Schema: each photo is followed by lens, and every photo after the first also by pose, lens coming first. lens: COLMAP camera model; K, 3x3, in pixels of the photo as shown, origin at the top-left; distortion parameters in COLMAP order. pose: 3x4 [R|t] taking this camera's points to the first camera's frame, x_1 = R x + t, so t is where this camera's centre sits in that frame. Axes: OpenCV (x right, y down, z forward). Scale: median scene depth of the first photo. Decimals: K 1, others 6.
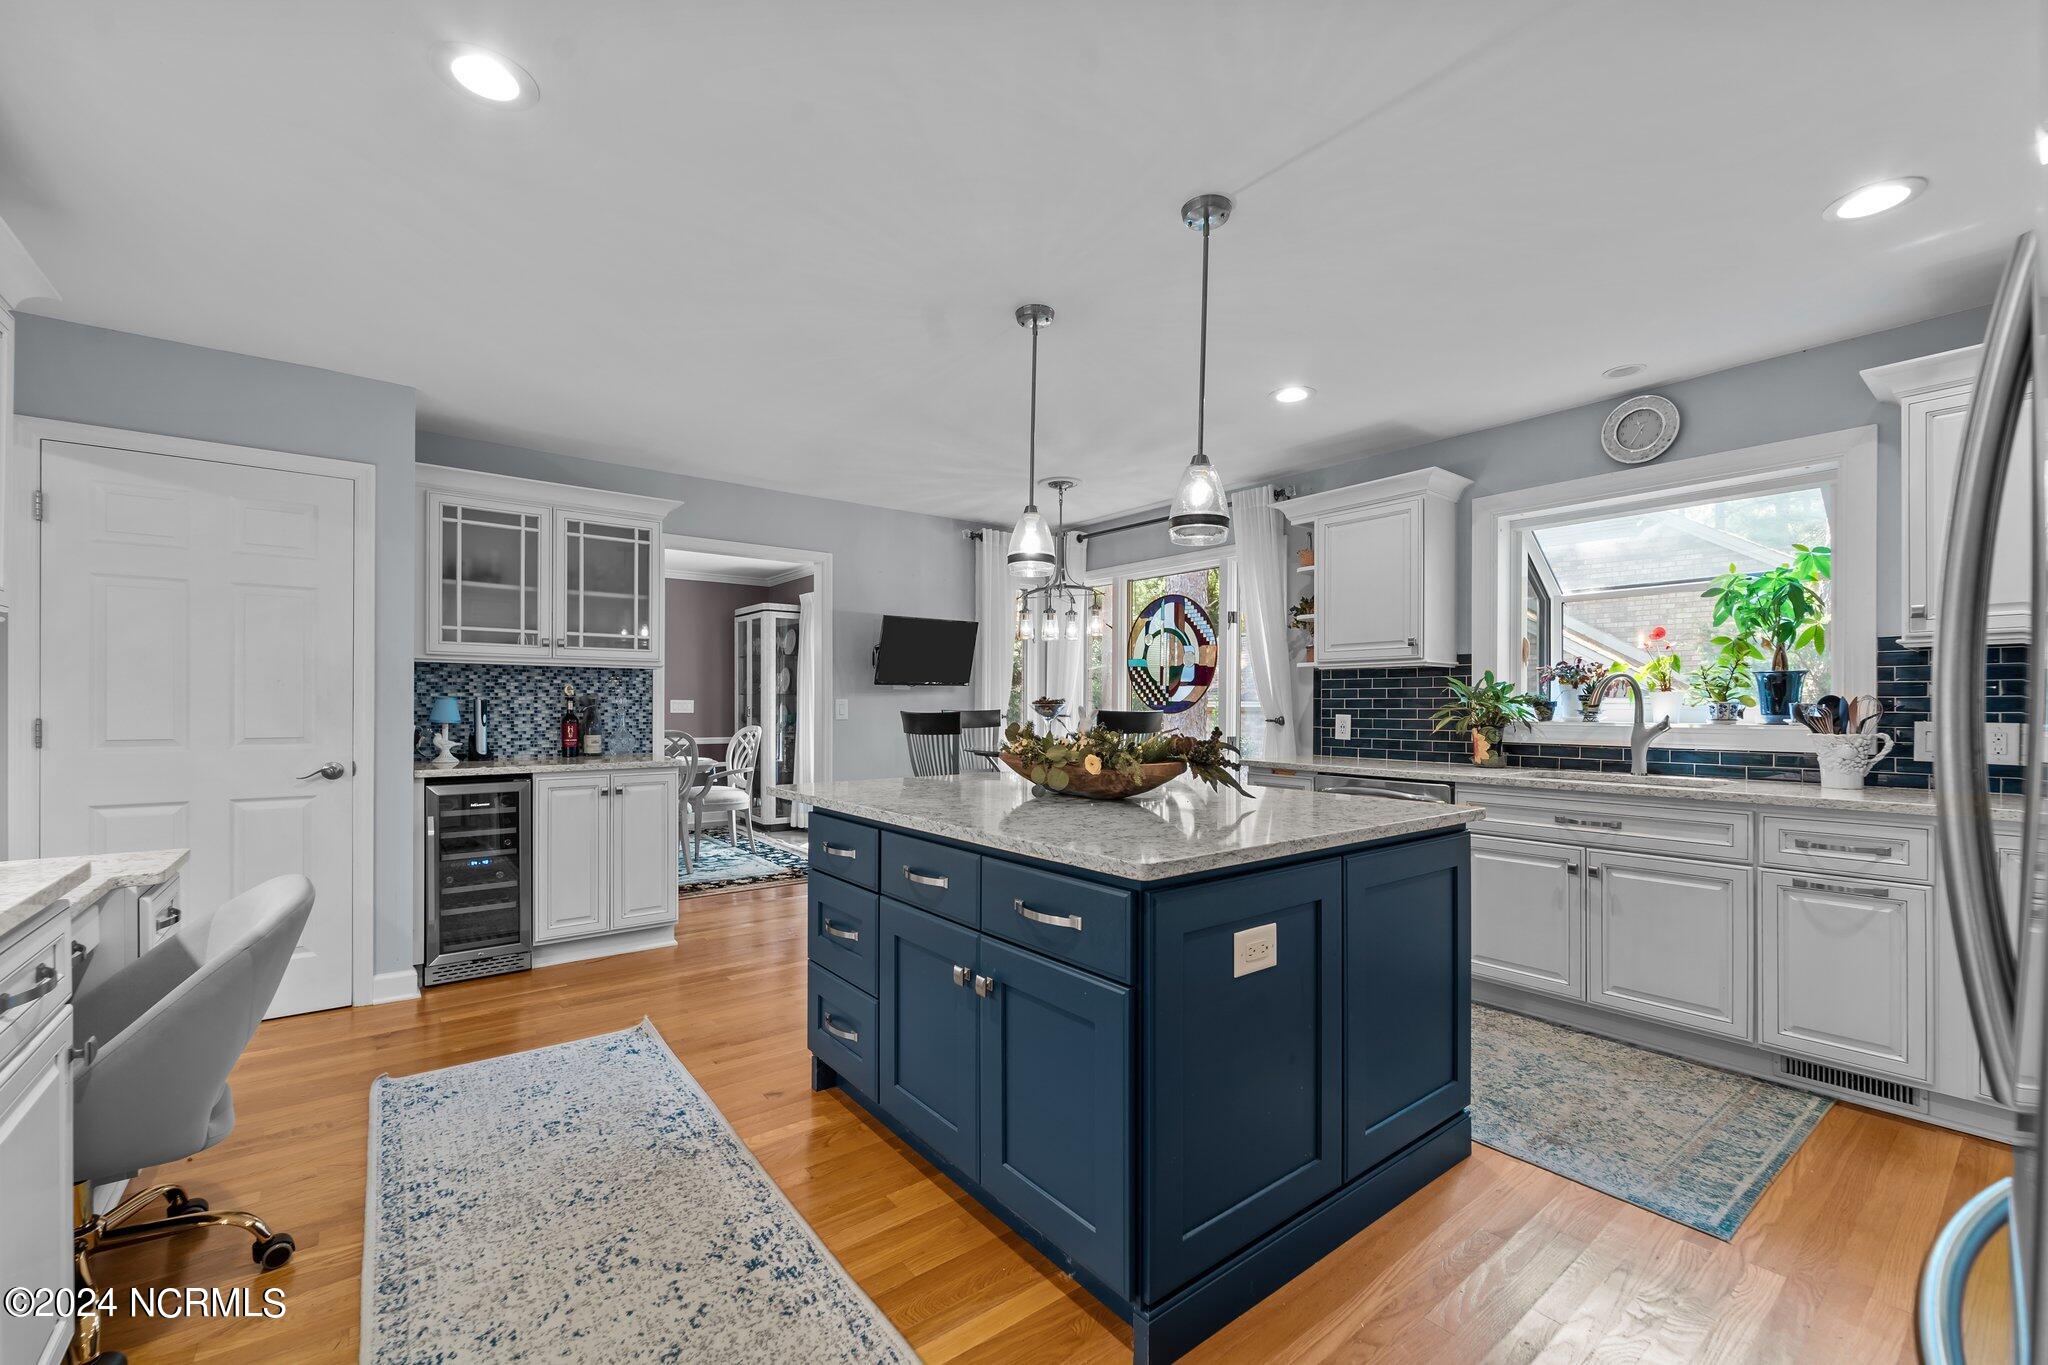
lens RADIAL K [[842.5, 0, 1019.6], [0, 842.5, 706.1], [0, 0, 1]] dist [0.008484, -0.006034]
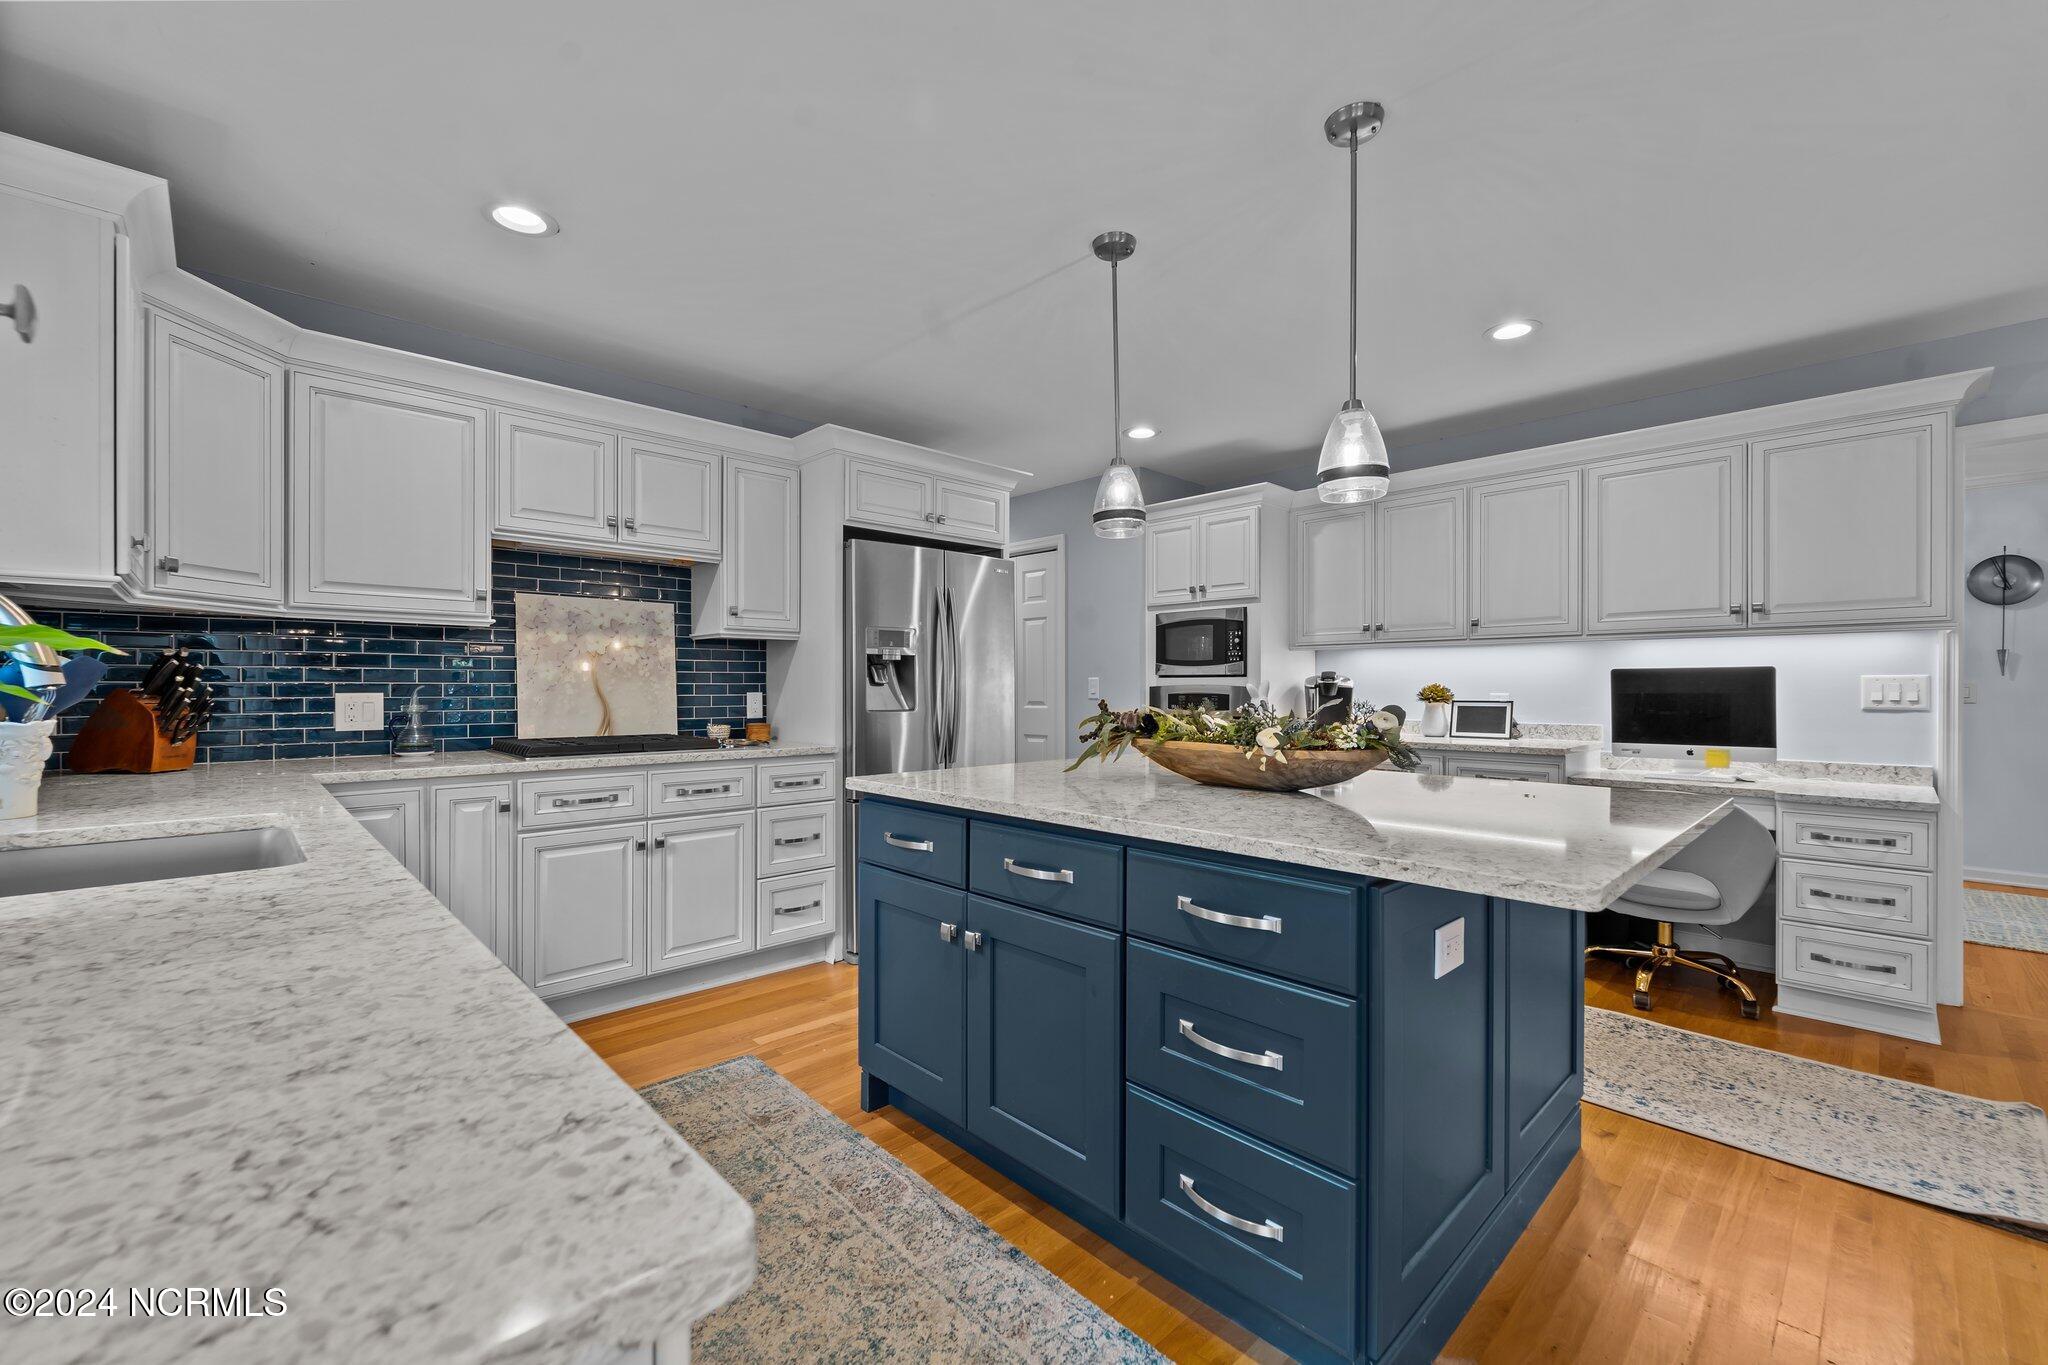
lens RADIAL K [[828.7, 0, 1023.4], [0, 828.7, 684.9], [0, 0, 1]] dist [0.000328, -0.000257]
pose [[-0.994297, -0.004864, -0.106537, 0.286428], [-0.004845, 0.999988, -0.000434, 0.003737], [0.106538, 0.000085, -0.994309, 1.306753]]
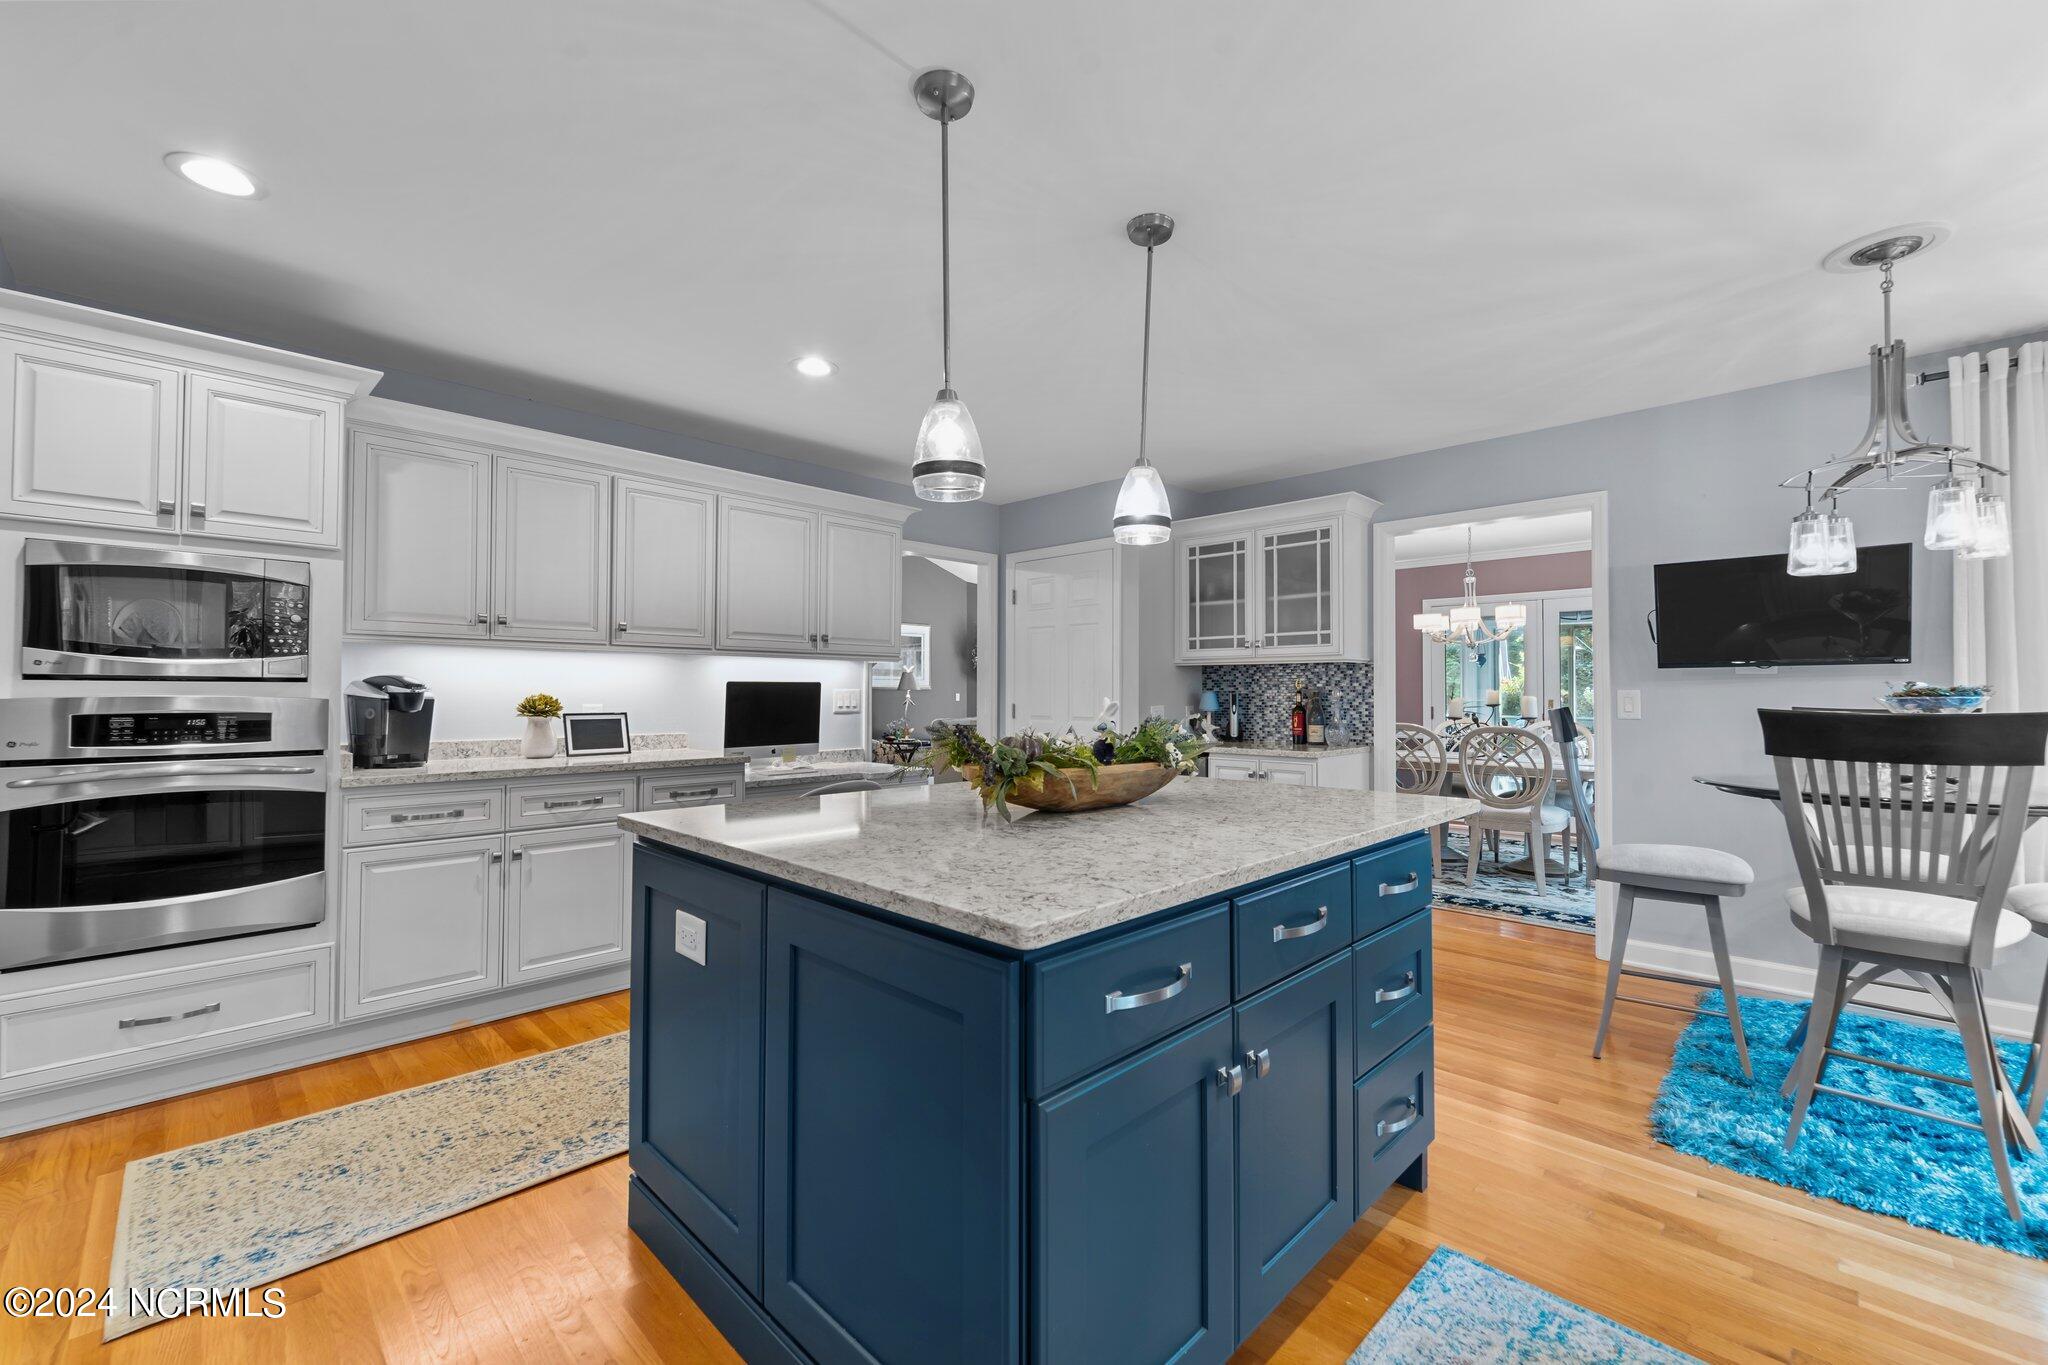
lens RADIAL K [[835.7, 0, 1014.9], [0, 835.7, 679.3], [0, 0, 1]] dist [-0.002277, -0.000309]
pose [[0.129483, -0.020540, -0.991369, 0.637181], [-0.004463, 0.999763, -0.021297, -0.000458], [0.991572, 0.007182, 0.129360, 0.600393]]
